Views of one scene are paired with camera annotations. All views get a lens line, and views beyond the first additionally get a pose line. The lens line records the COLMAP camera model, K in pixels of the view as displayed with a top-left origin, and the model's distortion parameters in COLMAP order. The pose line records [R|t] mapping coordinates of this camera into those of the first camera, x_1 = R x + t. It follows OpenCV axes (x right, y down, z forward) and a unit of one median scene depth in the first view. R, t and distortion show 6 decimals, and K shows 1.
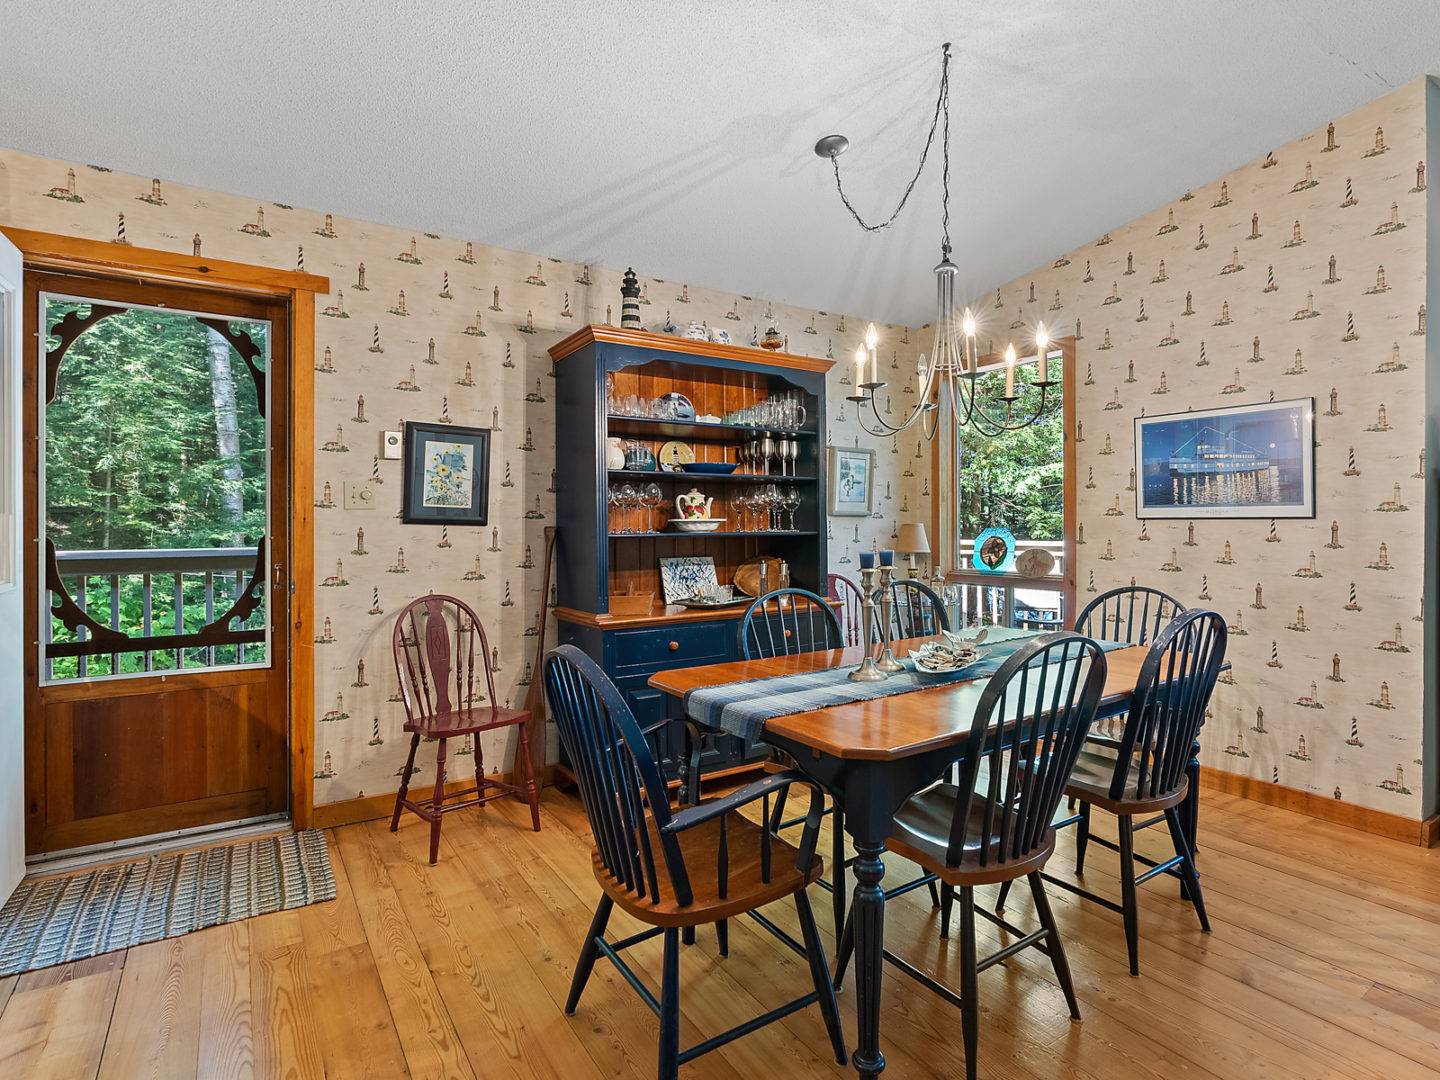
lens RADIAL K [[748.7, 0, 731.5], [0, 748.7, 515.5], [0, 0, 1]] dist [-0.003265, 0.000239]
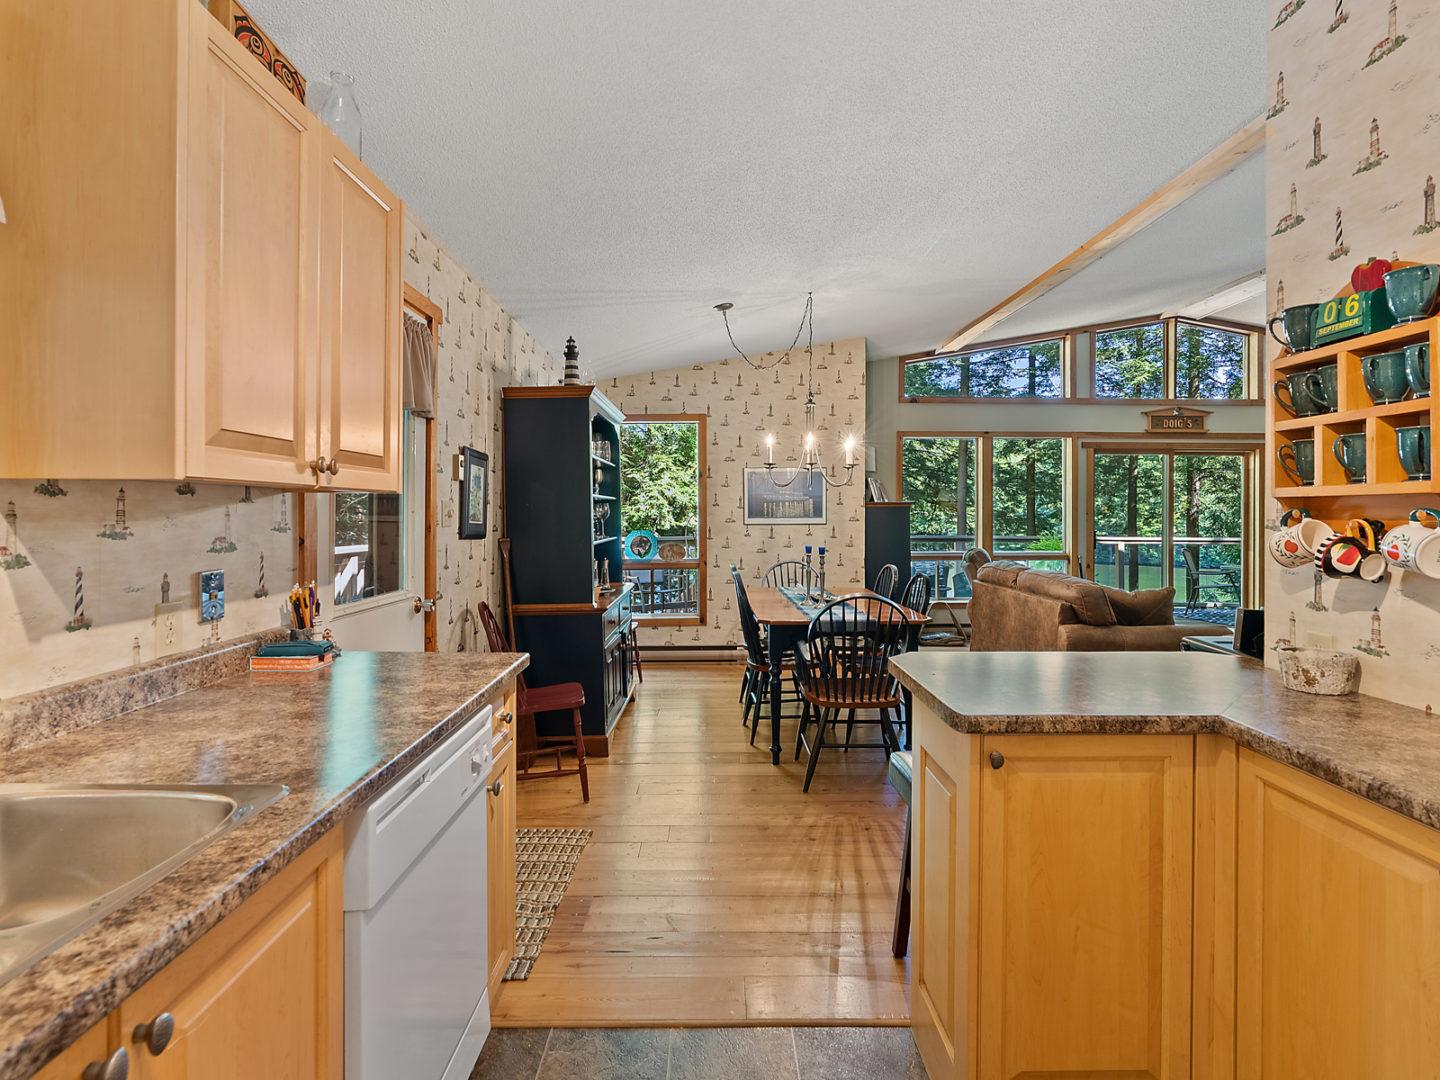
lens RADIAL K [[748.7, 0, 731.5], [0, 748.7, 515.5], [0, 0, 1]] dist [-0.003265, 0.000239]
pose [[0.538124, -0.002019, 0.842863, -1.100301], [-0.004838, 0.999973, 0.005484, -0.029814], [-0.842852, -0.007029, 0.538100, 0.067829]]
